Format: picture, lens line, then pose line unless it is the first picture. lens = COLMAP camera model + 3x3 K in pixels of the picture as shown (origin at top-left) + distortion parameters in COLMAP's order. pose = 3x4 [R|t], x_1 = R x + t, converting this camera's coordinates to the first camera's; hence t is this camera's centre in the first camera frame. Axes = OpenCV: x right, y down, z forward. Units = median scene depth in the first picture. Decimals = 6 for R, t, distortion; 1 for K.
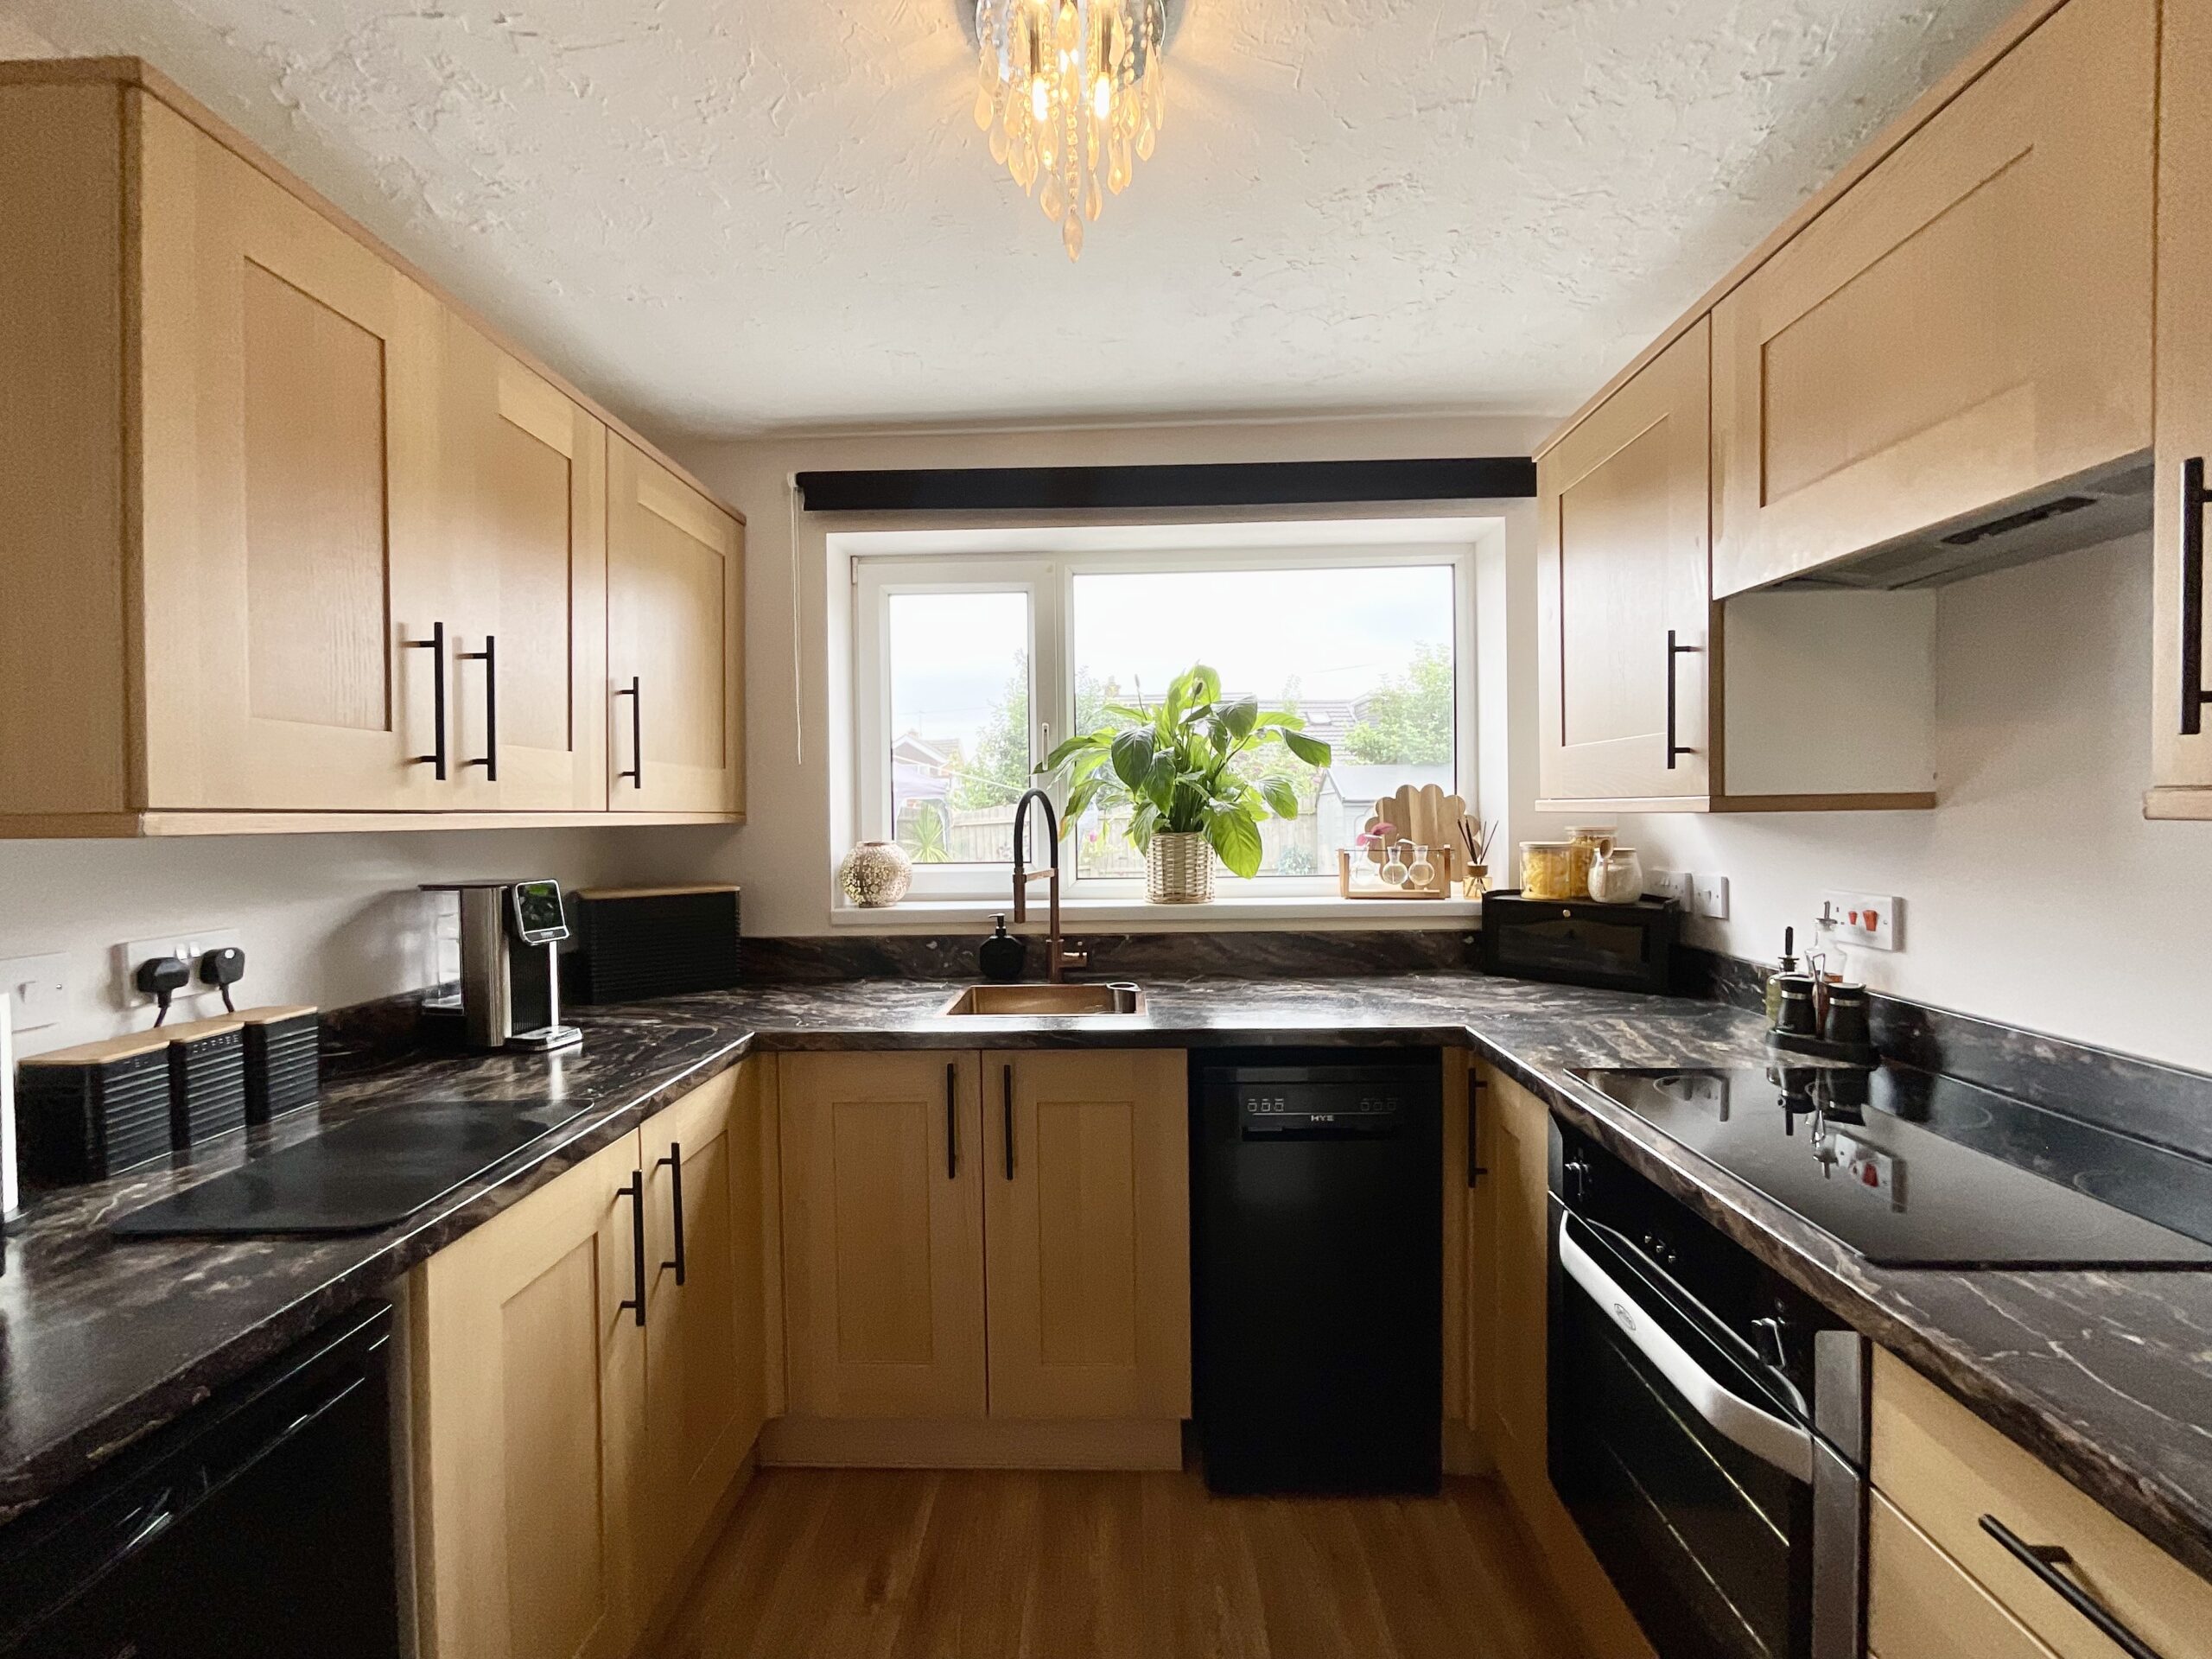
lens RADIAL K [[906.4, 0, 1095.6], [0, 906.4, 828.9], [0, 0, 1]] dist [-0.004216, -0.000033]
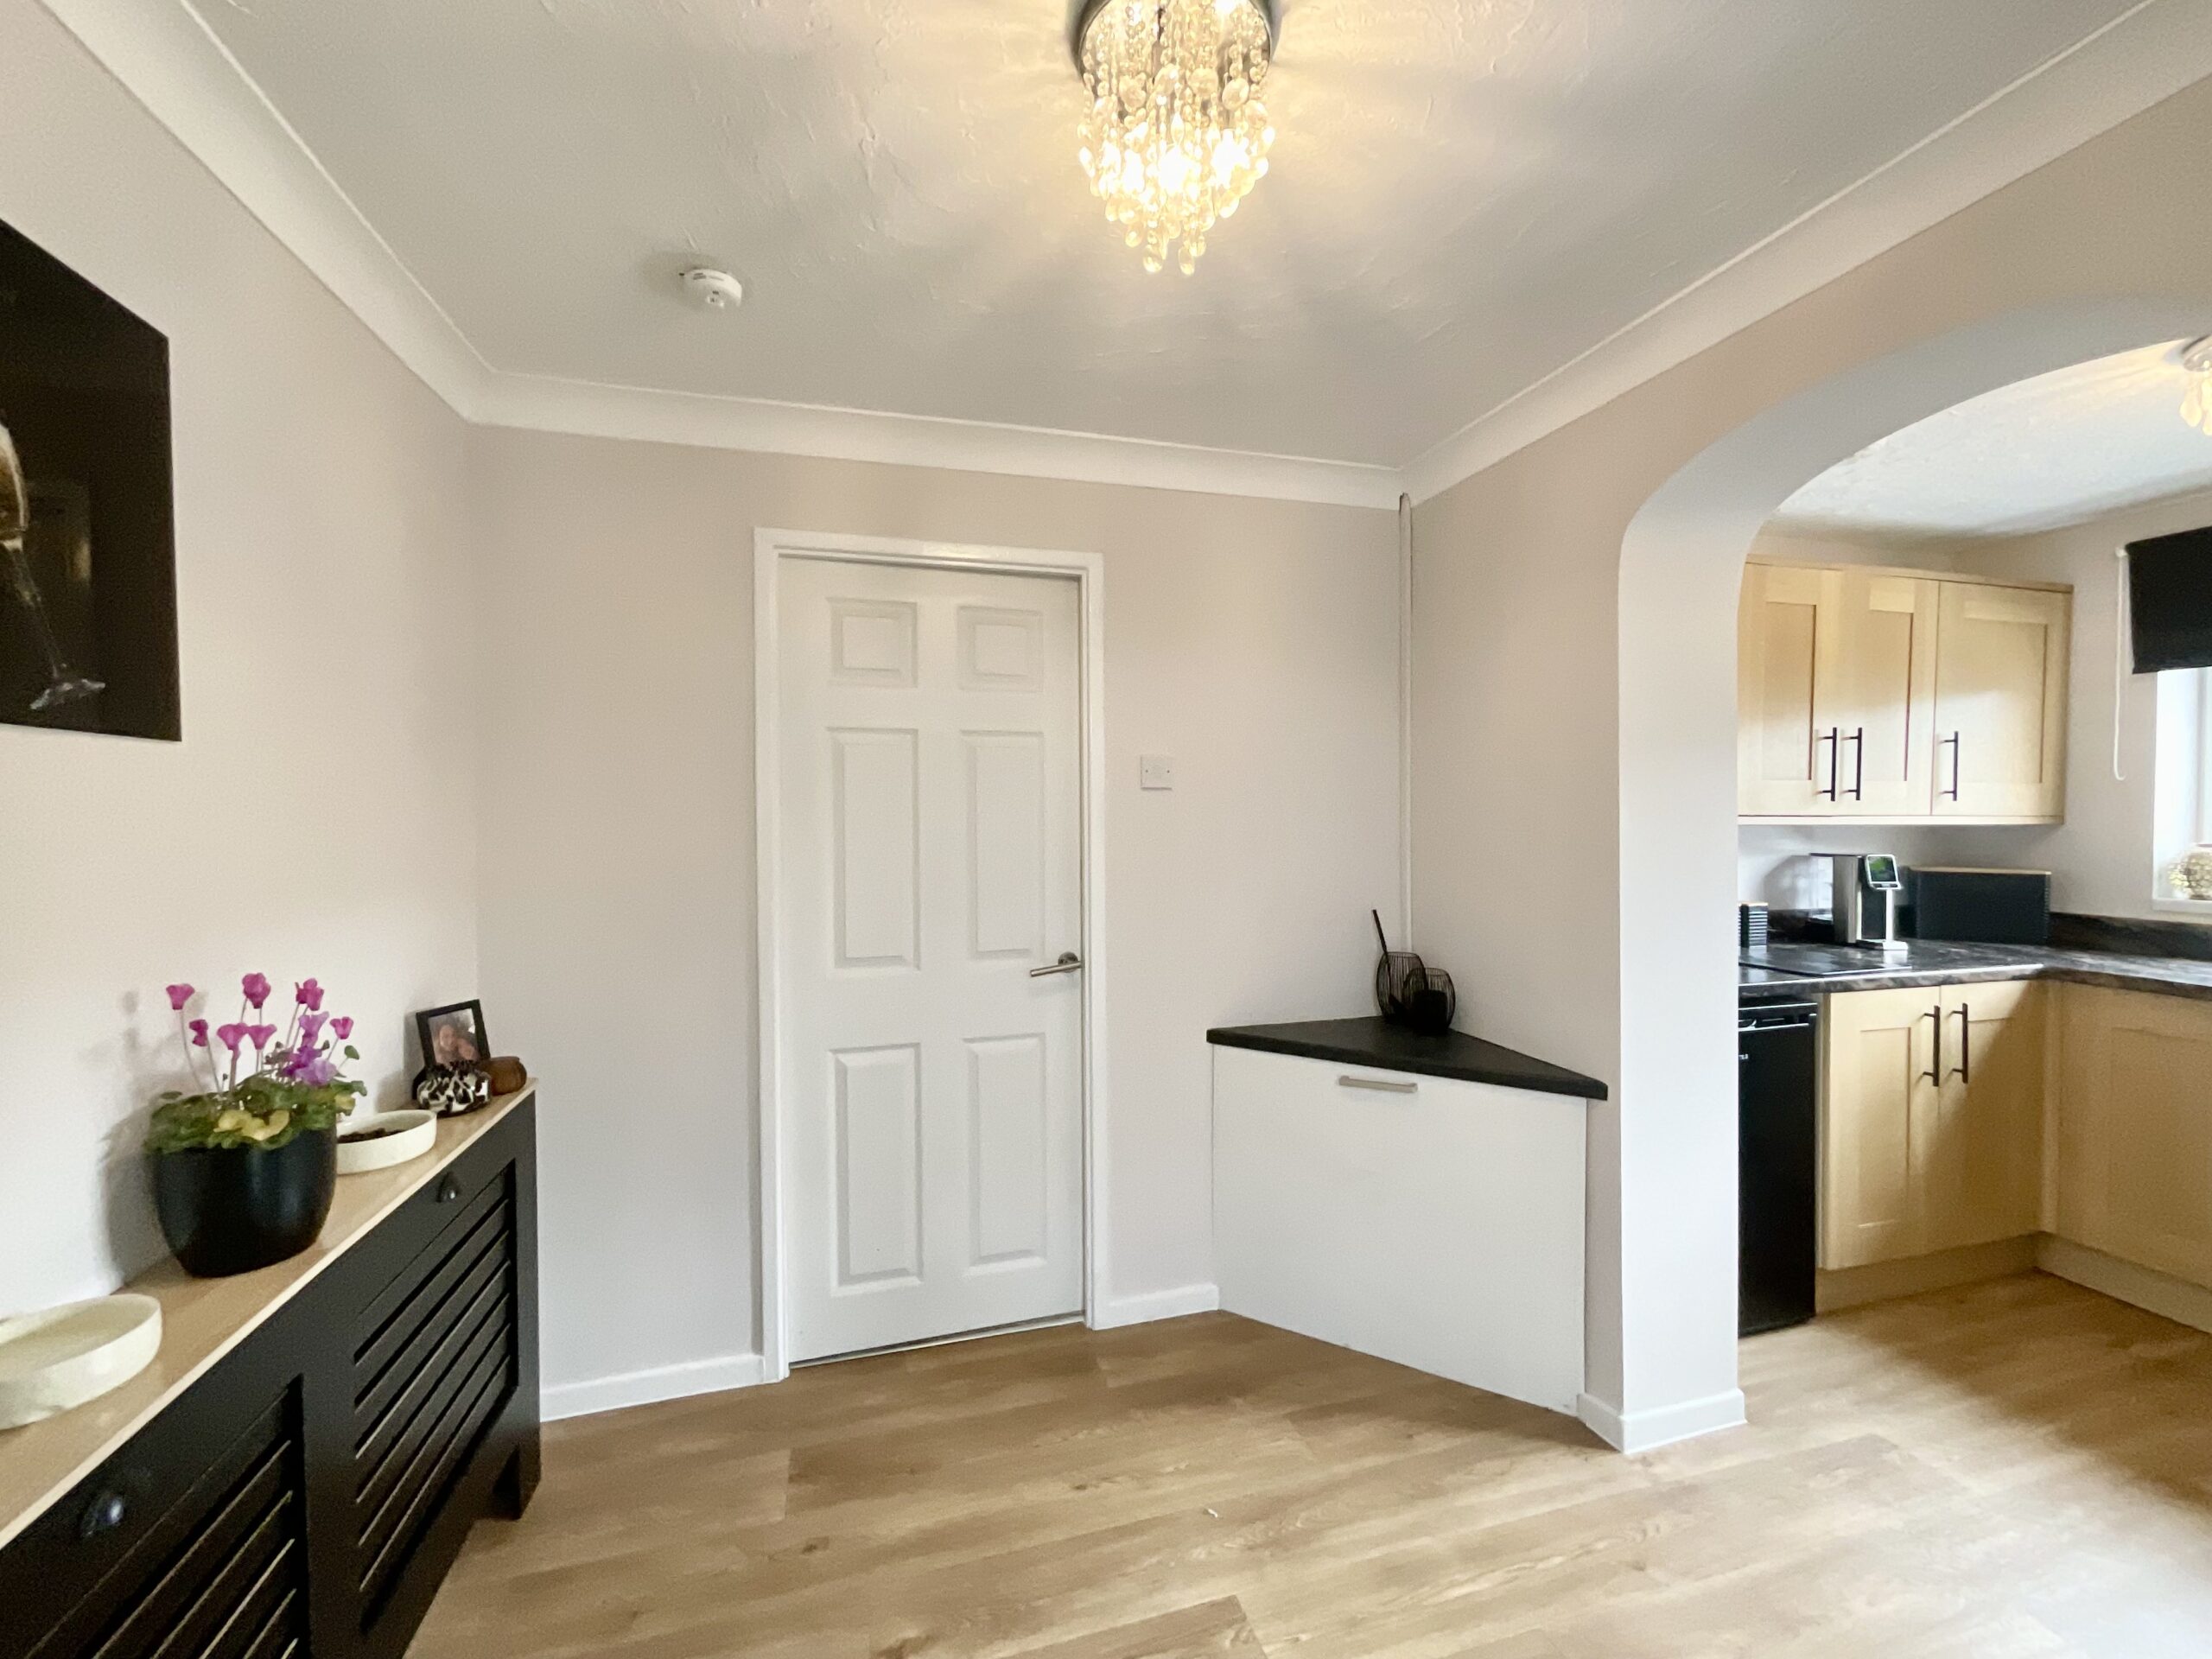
lens RADIAL K [[874.6, 0, 1105.7], [0, 874.6, 824.2], [0, 0, 1]] dist [-0.001249, -0.000639]
pose [[0.298353, 0.027246, -0.954067, 0.552801], [-0.020777, 0.999541, 0.022048, -0.008009], [0.954230, 0.013244, 0.298782, -0.948001]]
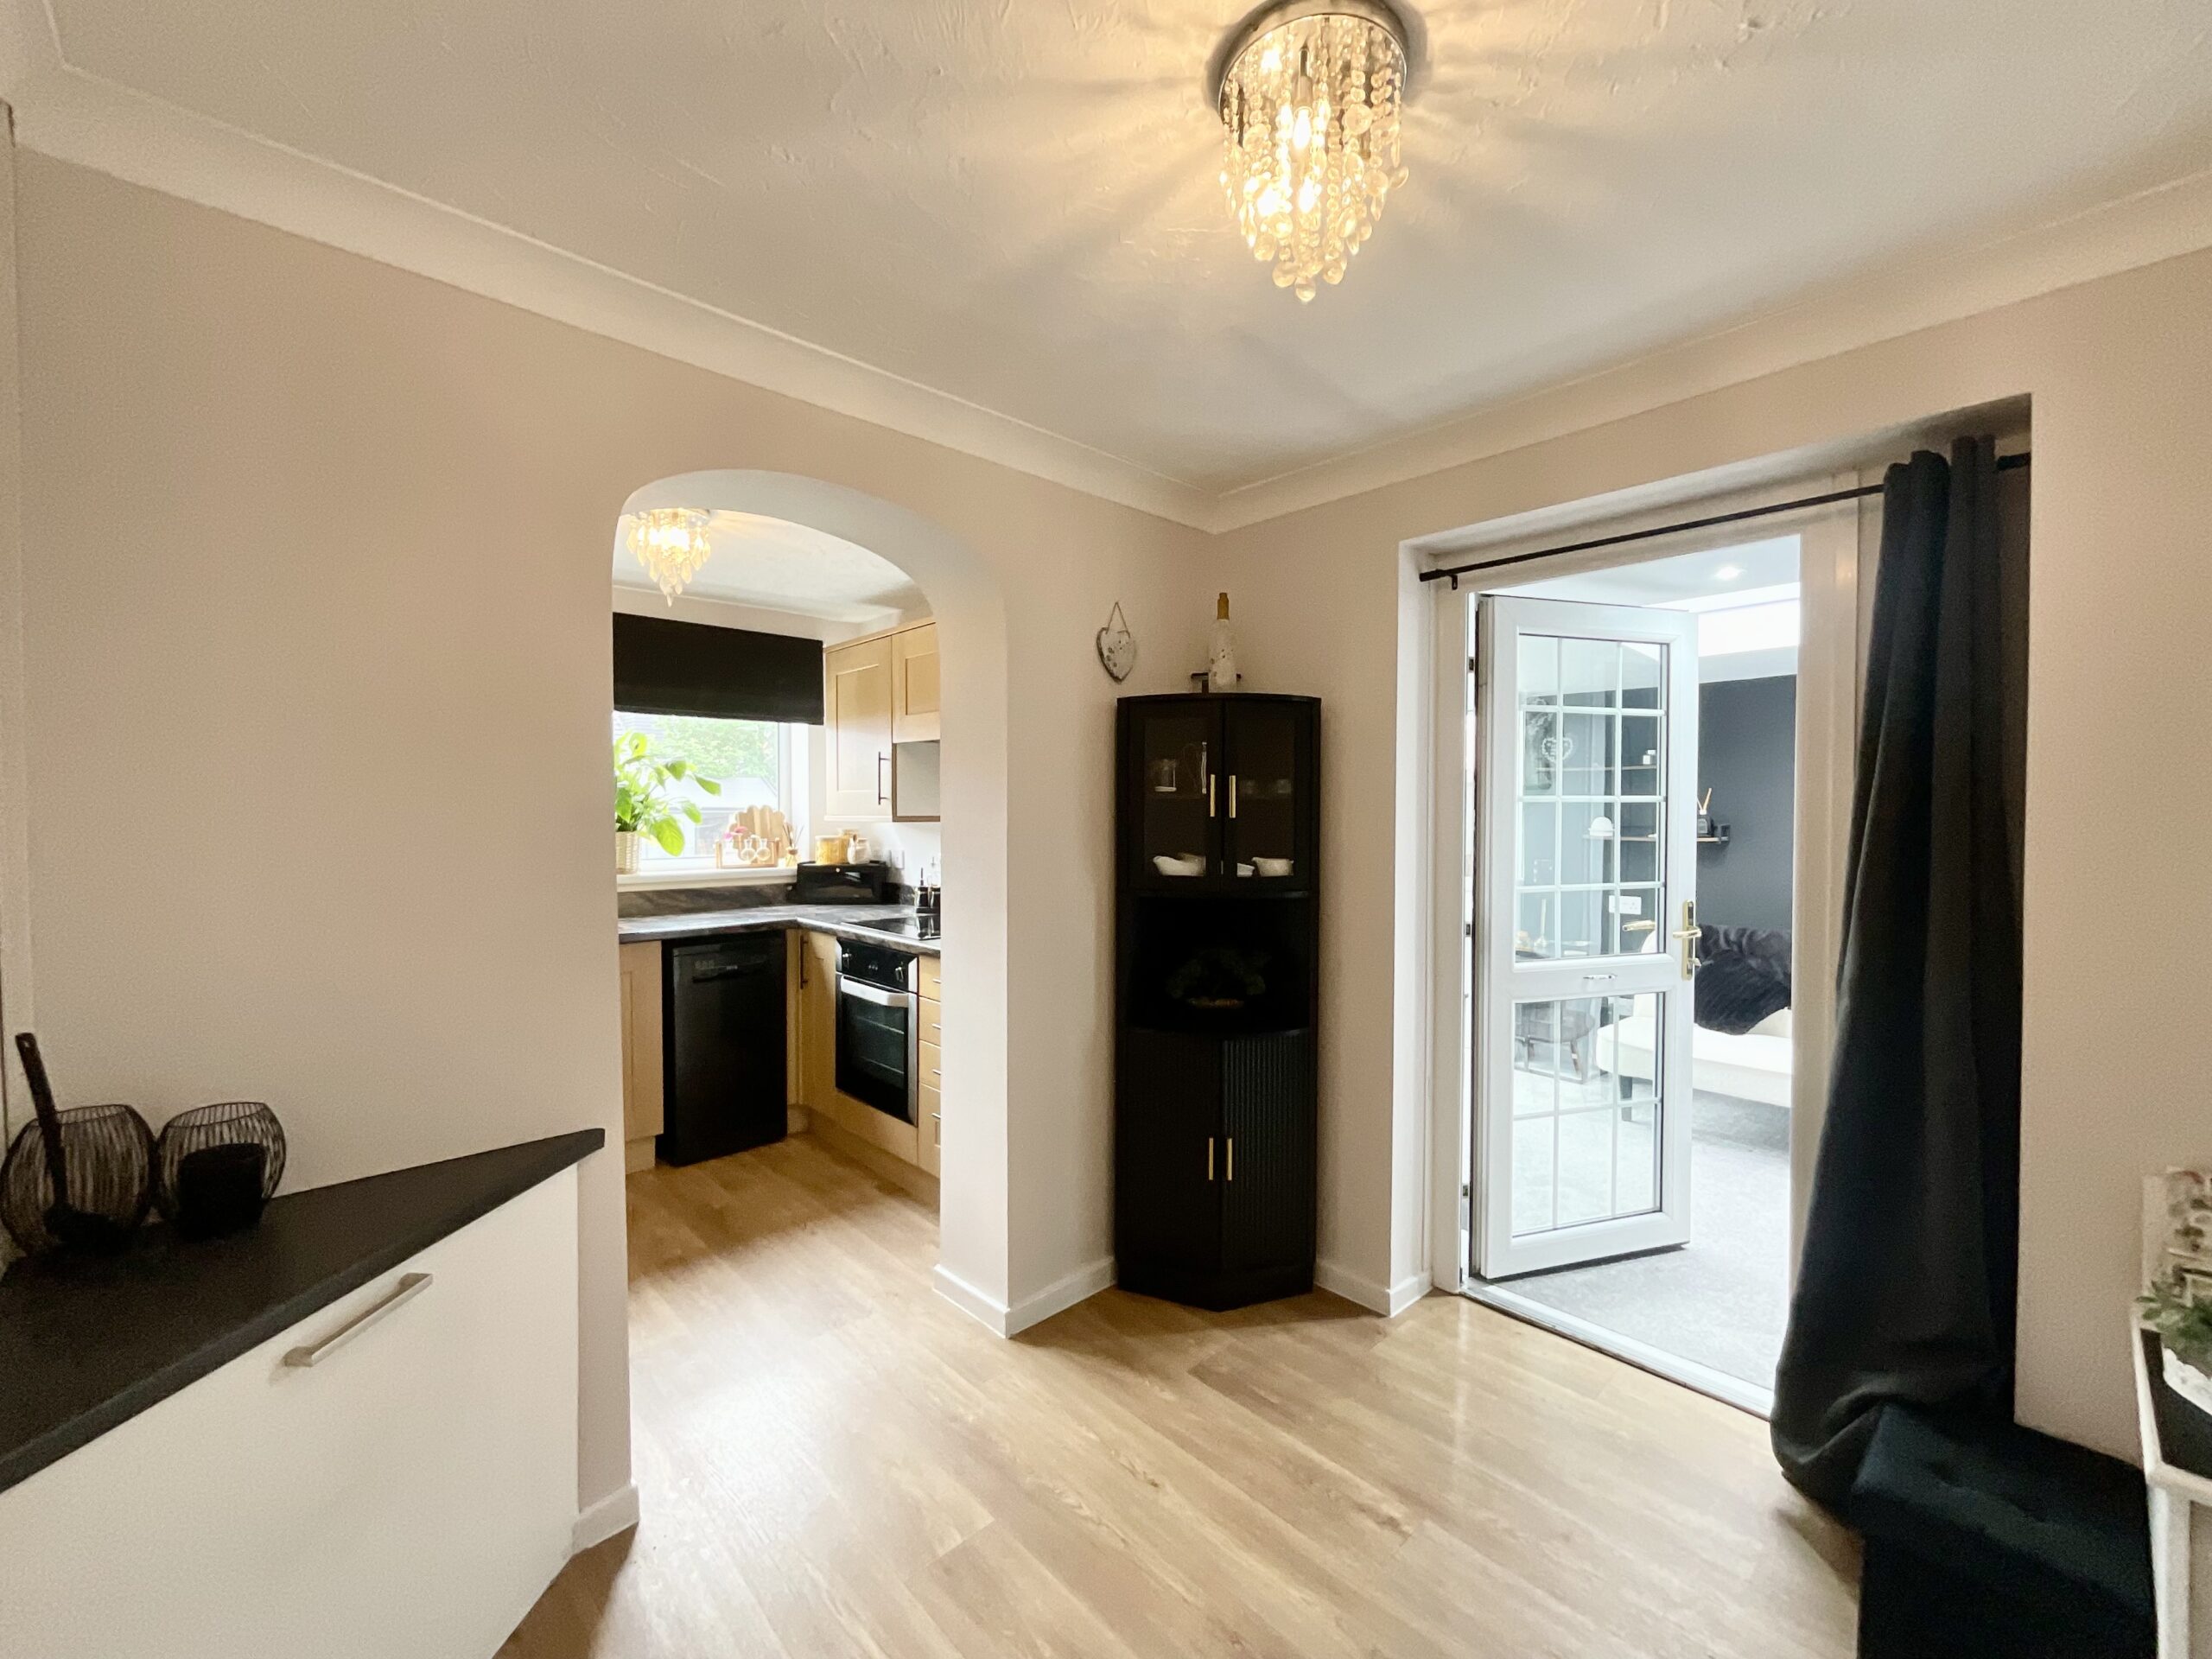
lens RADIAL K [[891.9, 0, 1106.0], [0, 891.9, 829.5], [0, 0, 1]] dist [0.000378, -0.000030]
pose [[0.701591, 0.000947, 0.712580, -0.628743], [0.003028, 0.999986, -0.004311, 0.013527], [-0.712574, 0.005182, 0.701578, -1.083859]]
